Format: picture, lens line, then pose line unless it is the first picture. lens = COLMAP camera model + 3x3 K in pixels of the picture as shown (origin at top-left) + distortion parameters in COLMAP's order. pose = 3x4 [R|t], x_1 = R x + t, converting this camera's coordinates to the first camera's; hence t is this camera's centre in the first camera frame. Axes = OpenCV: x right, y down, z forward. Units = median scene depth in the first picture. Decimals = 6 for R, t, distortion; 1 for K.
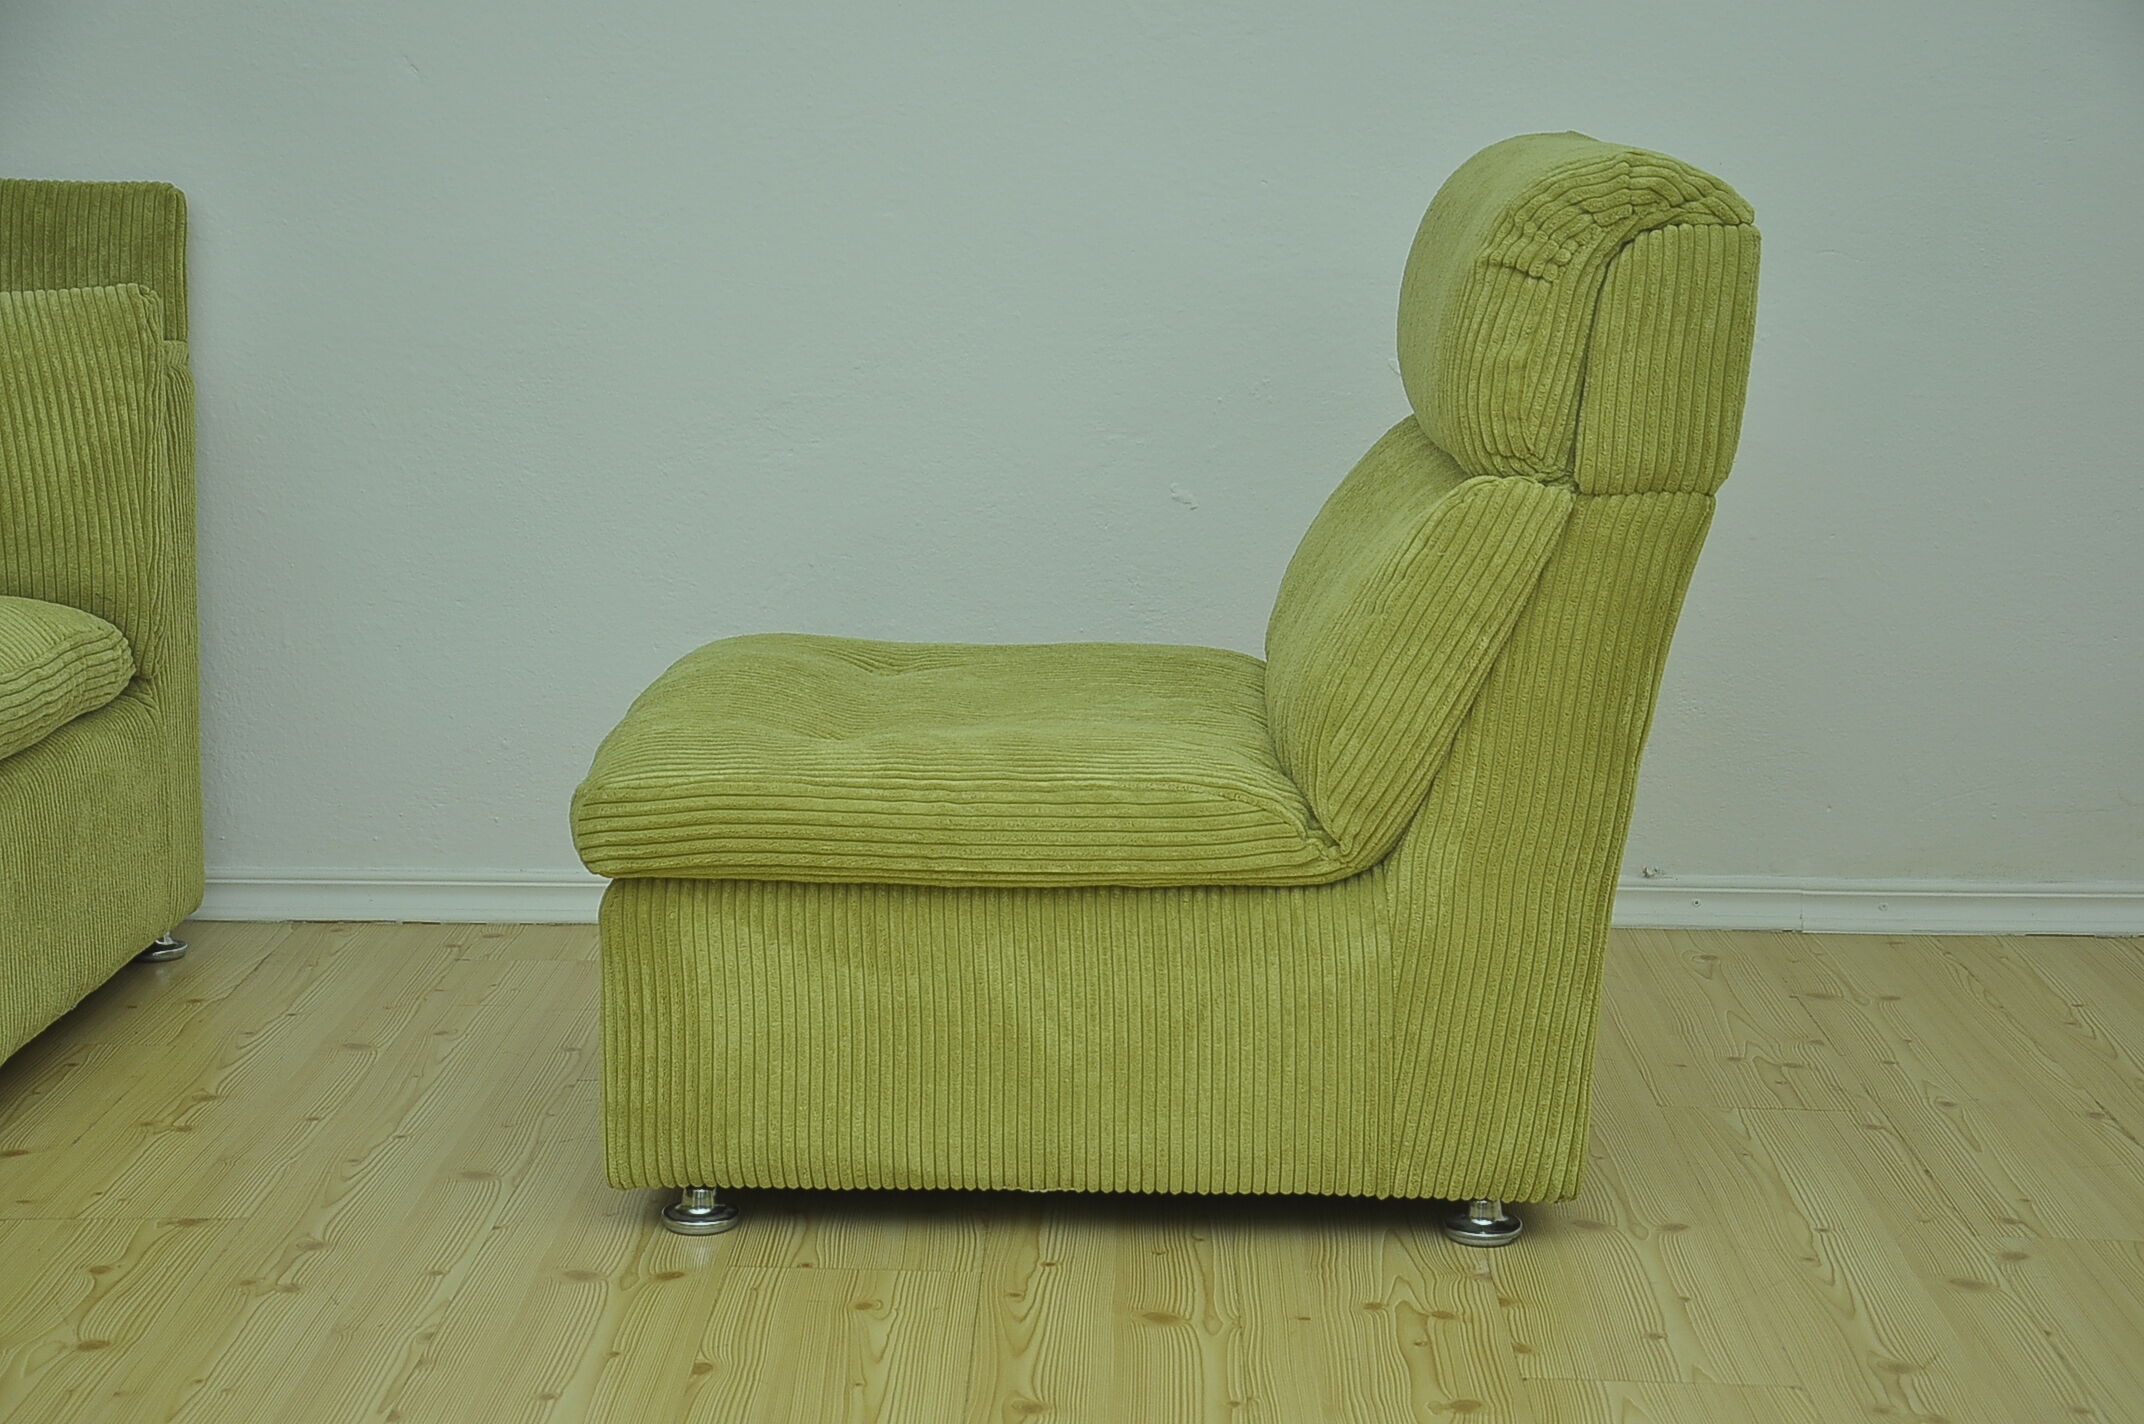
lens RADIAL K [[3601.2, 0, 1072.0], [0, 3601.2, 712.0], [0, 0, 1]] dist [0.291660, 0.192818]
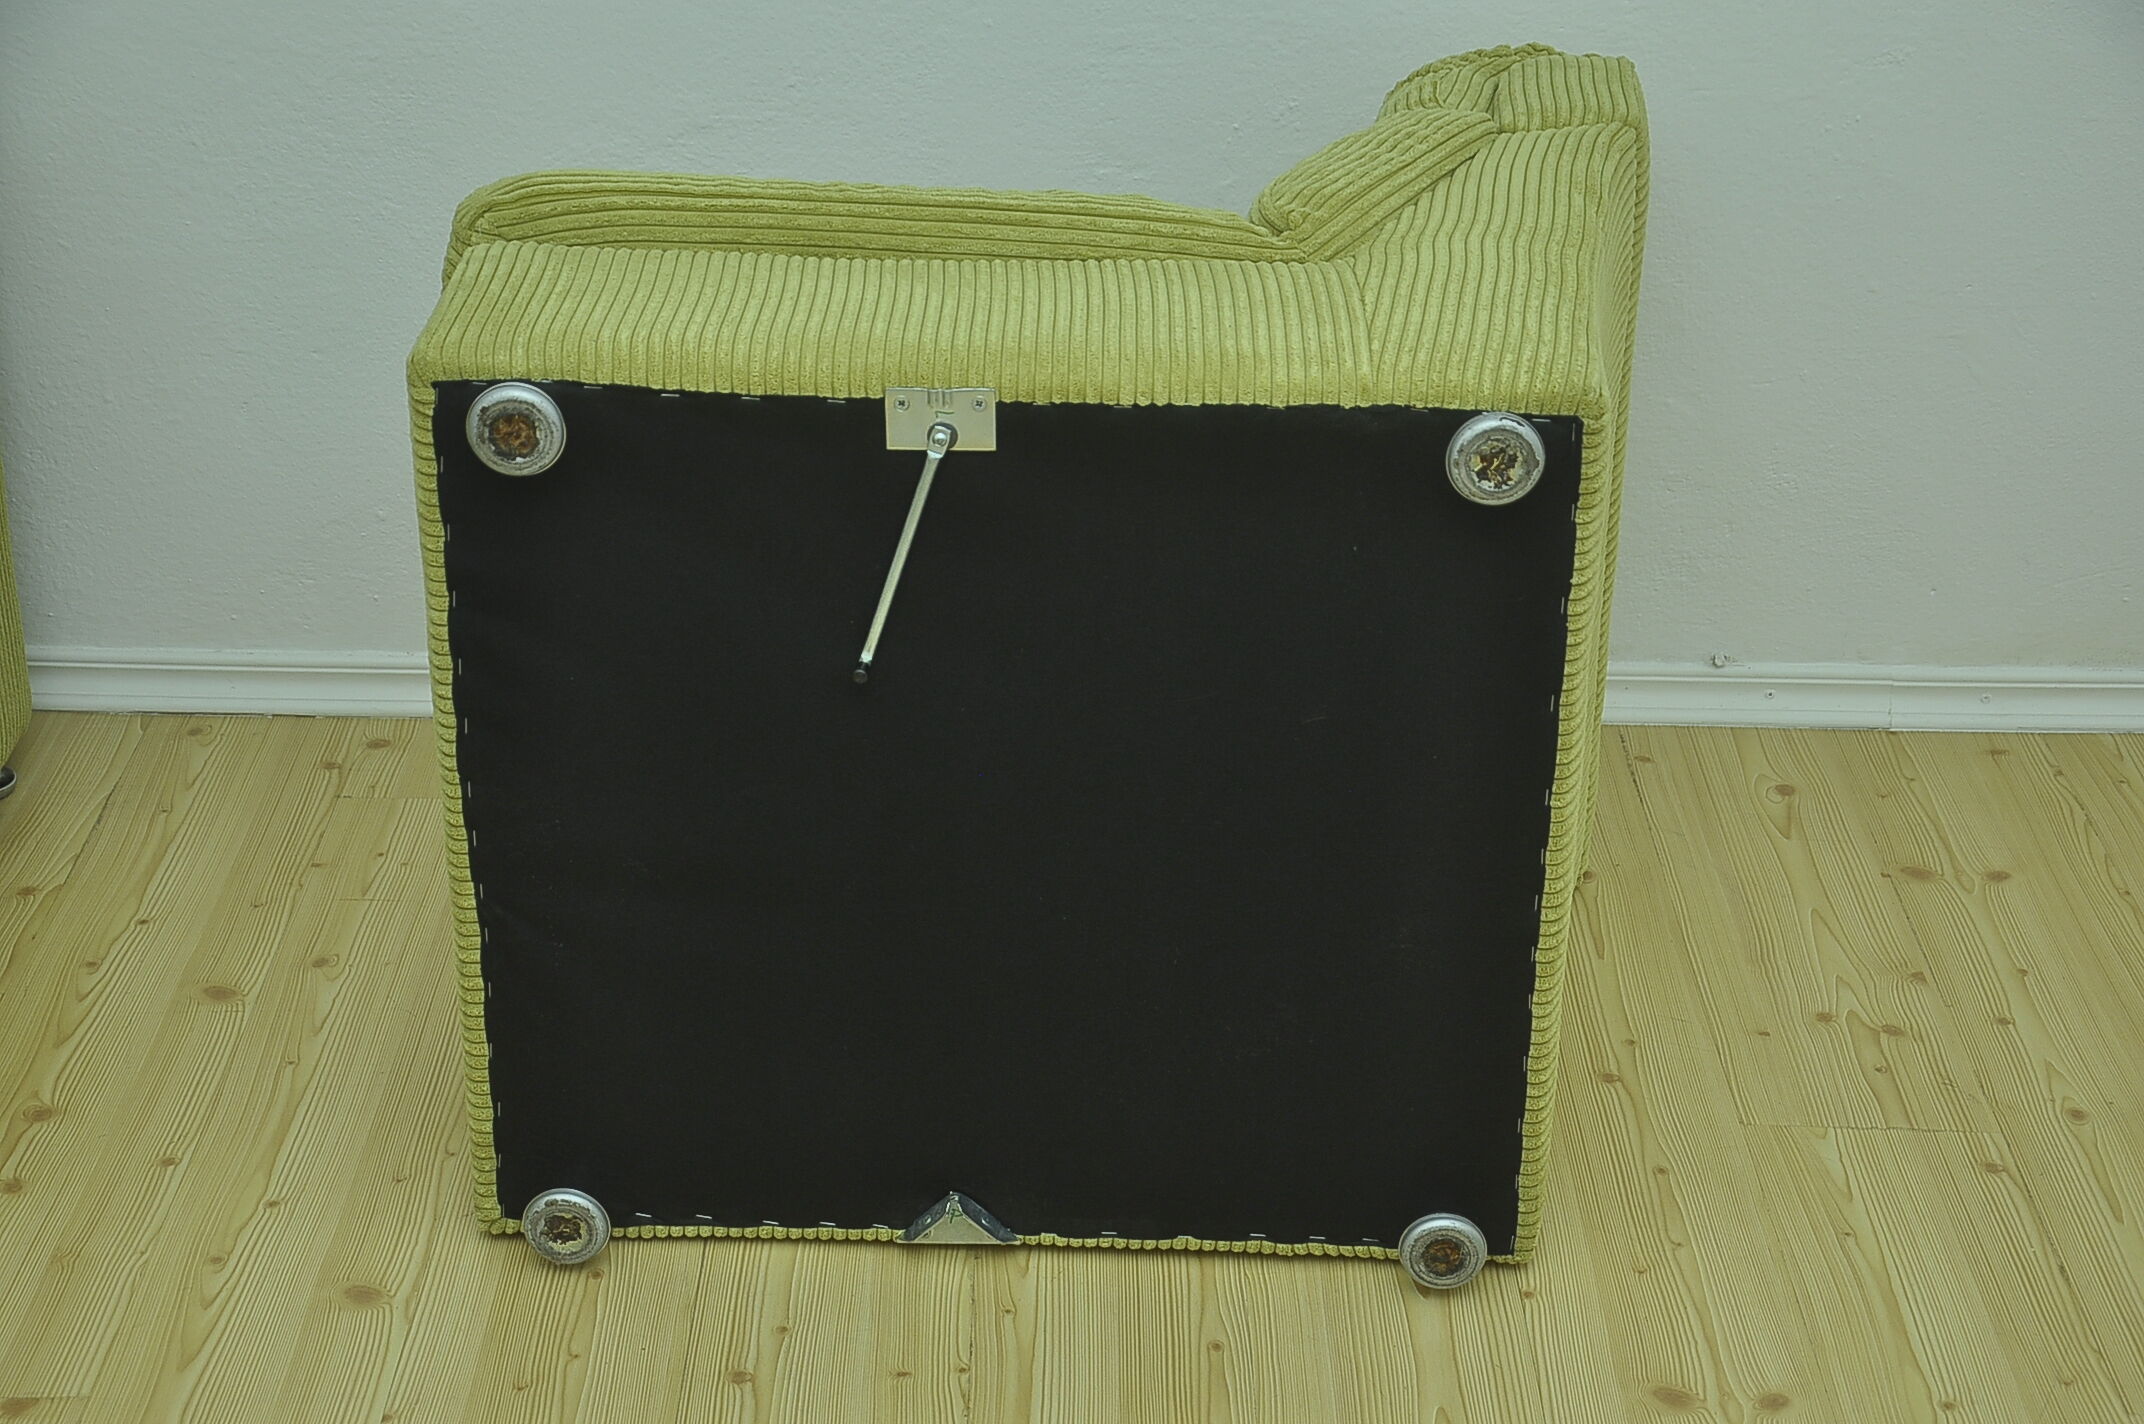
lens RADIAL K [[3601.2, 0, 1072.0], [0, 3601.2, 712.0], [0, 0, 1]] dist [0.291660, 0.192818]
pose [[0.999788, 0.002774, 0.020413, -0.013721], [-0.008645, 0.955908, 0.293540, -0.215460], [-0.018699, -0.293654, 0.955729, 0.187475]]
